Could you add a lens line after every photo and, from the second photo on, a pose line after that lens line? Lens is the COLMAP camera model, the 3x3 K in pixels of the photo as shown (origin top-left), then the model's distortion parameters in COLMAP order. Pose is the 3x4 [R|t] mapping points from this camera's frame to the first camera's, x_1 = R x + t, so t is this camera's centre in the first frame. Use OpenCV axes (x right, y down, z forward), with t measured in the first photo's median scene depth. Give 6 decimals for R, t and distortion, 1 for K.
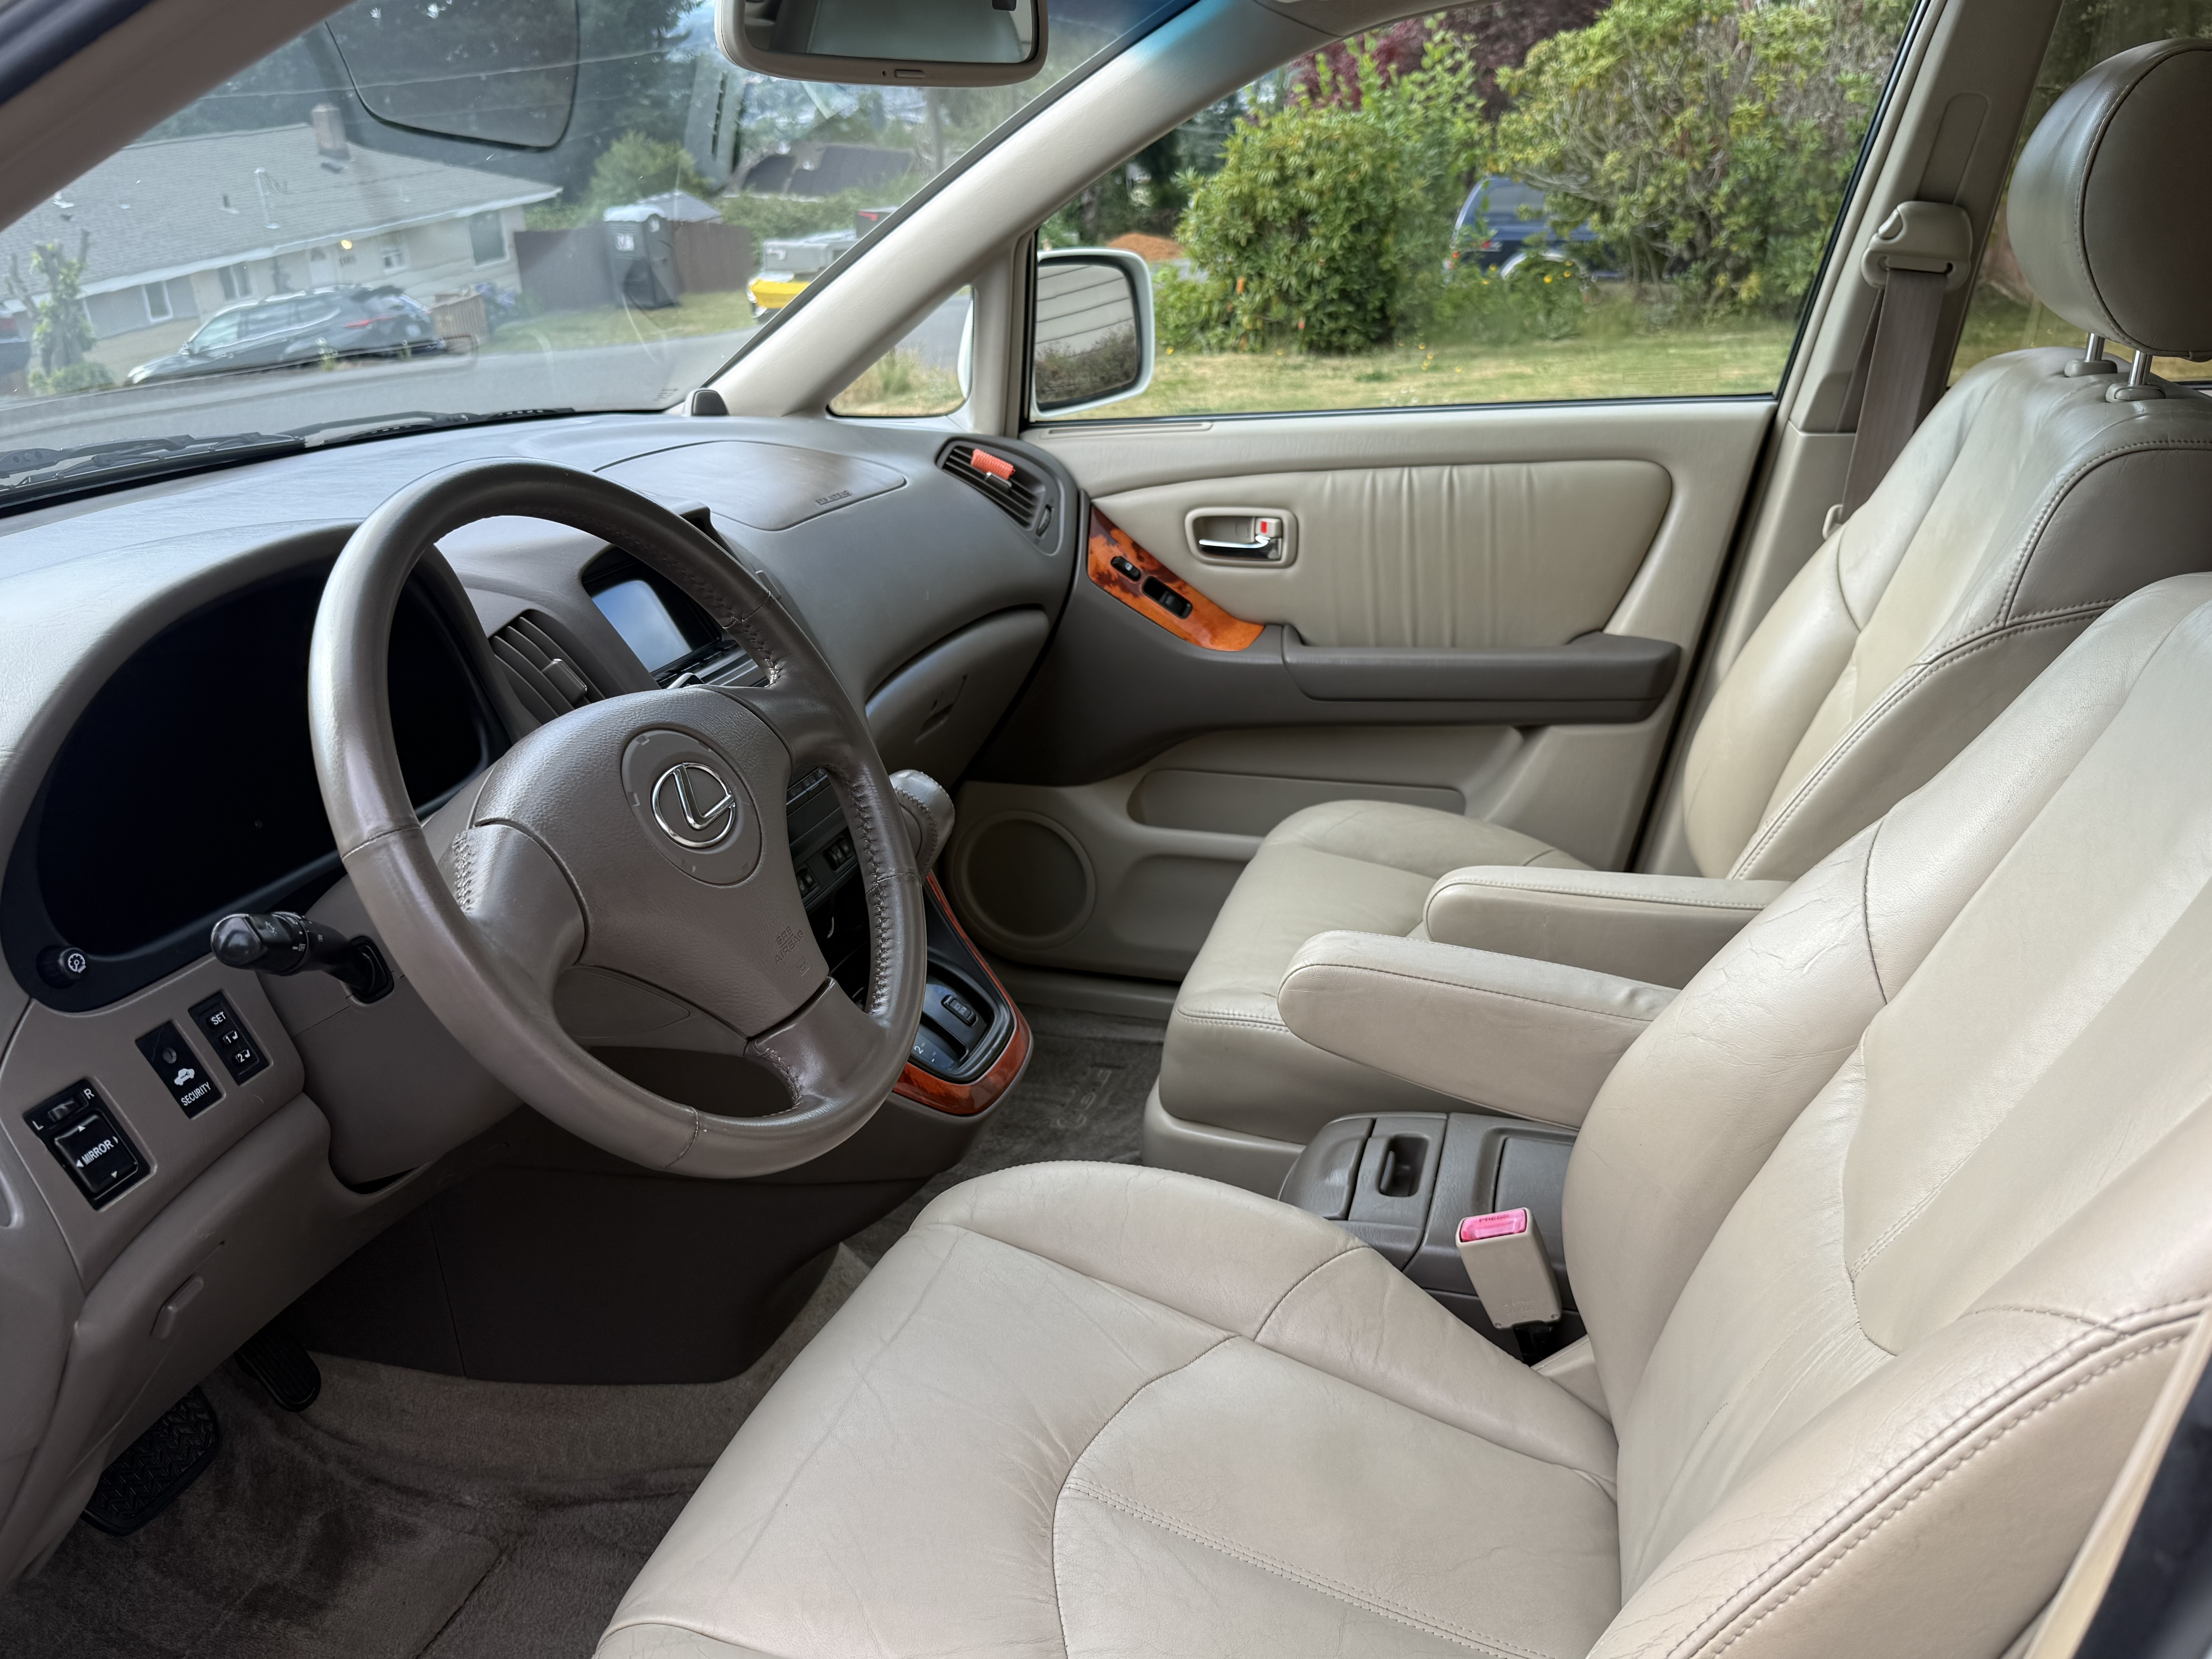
lens RADIAL K [[1696.3, 0, 1107.0], [0, 1696.3, 825.8], [0, 0, 1]] dist [0.083582, -0.125835]
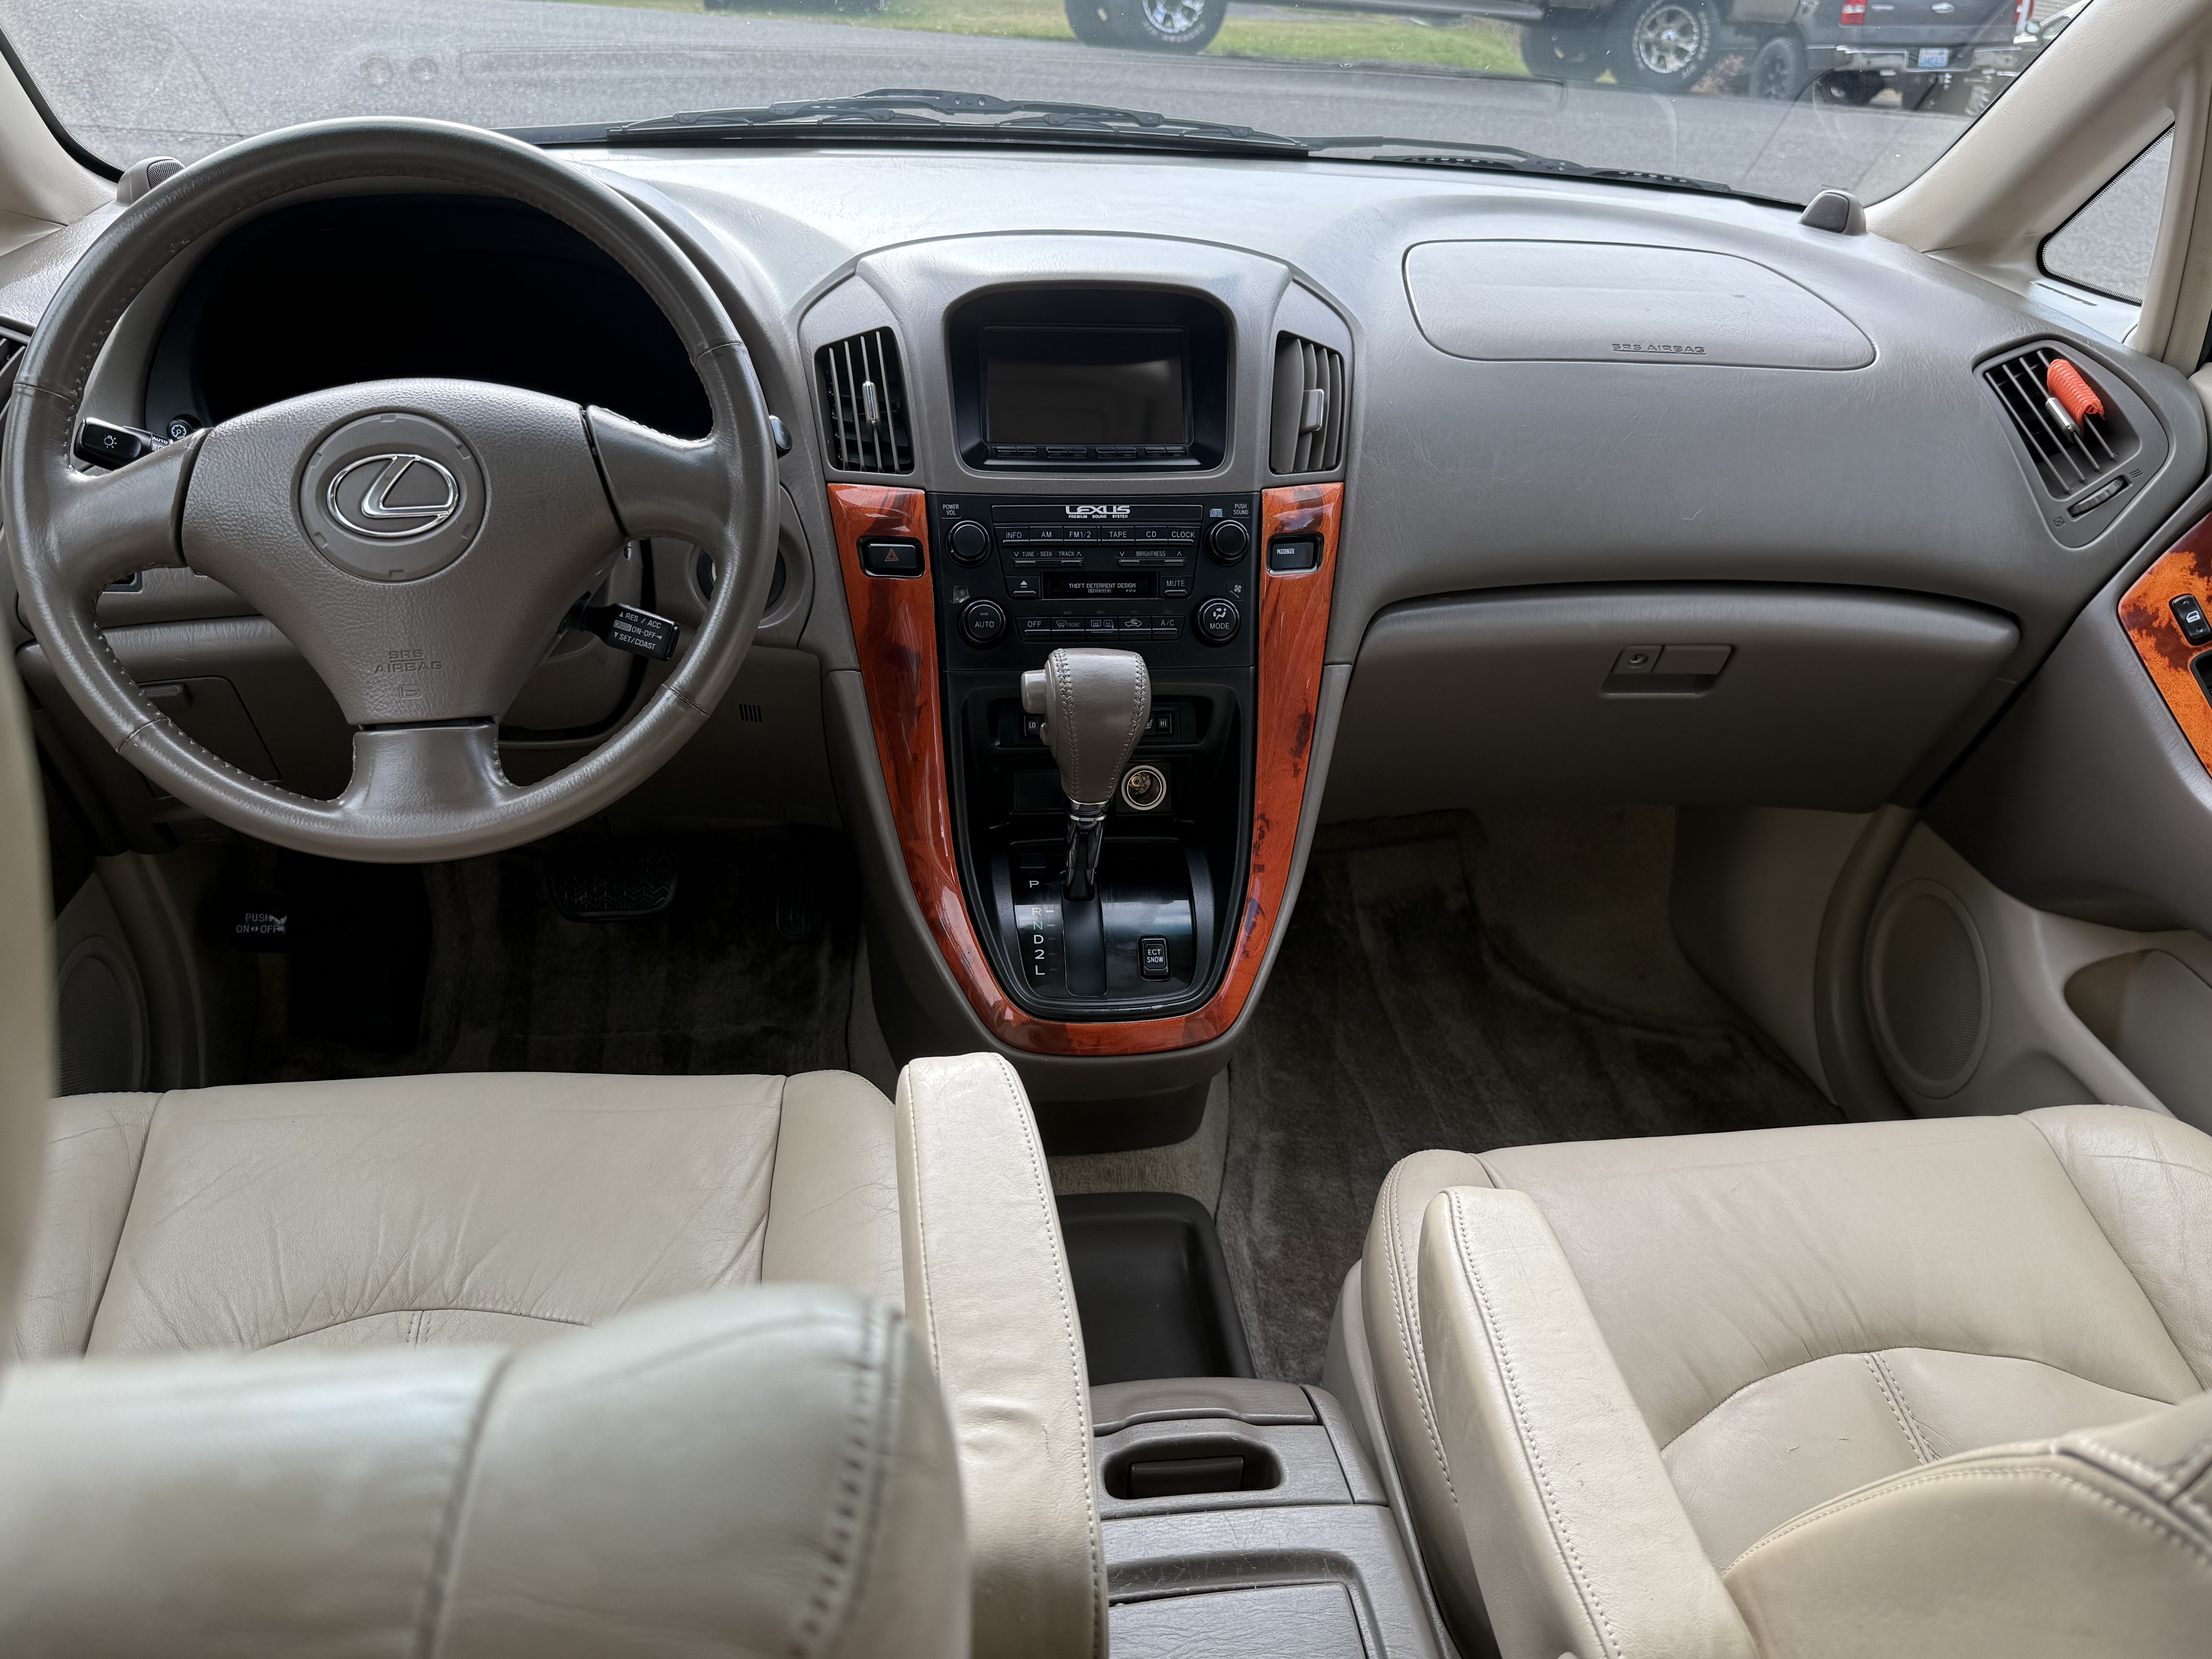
lens RADIAL K [[1696.3, 0, 1107.0], [0, 1696.3, 825.8], [0, 0, 1]] dist [0.083582, -0.125835]
pose [[0.425084, 0.481890, -0.766215, 0.355138], [-0.379586, 0.863376, 0.332409, -0.146937], [0.821717, 0.149543, 0.549926, 0.365742]]
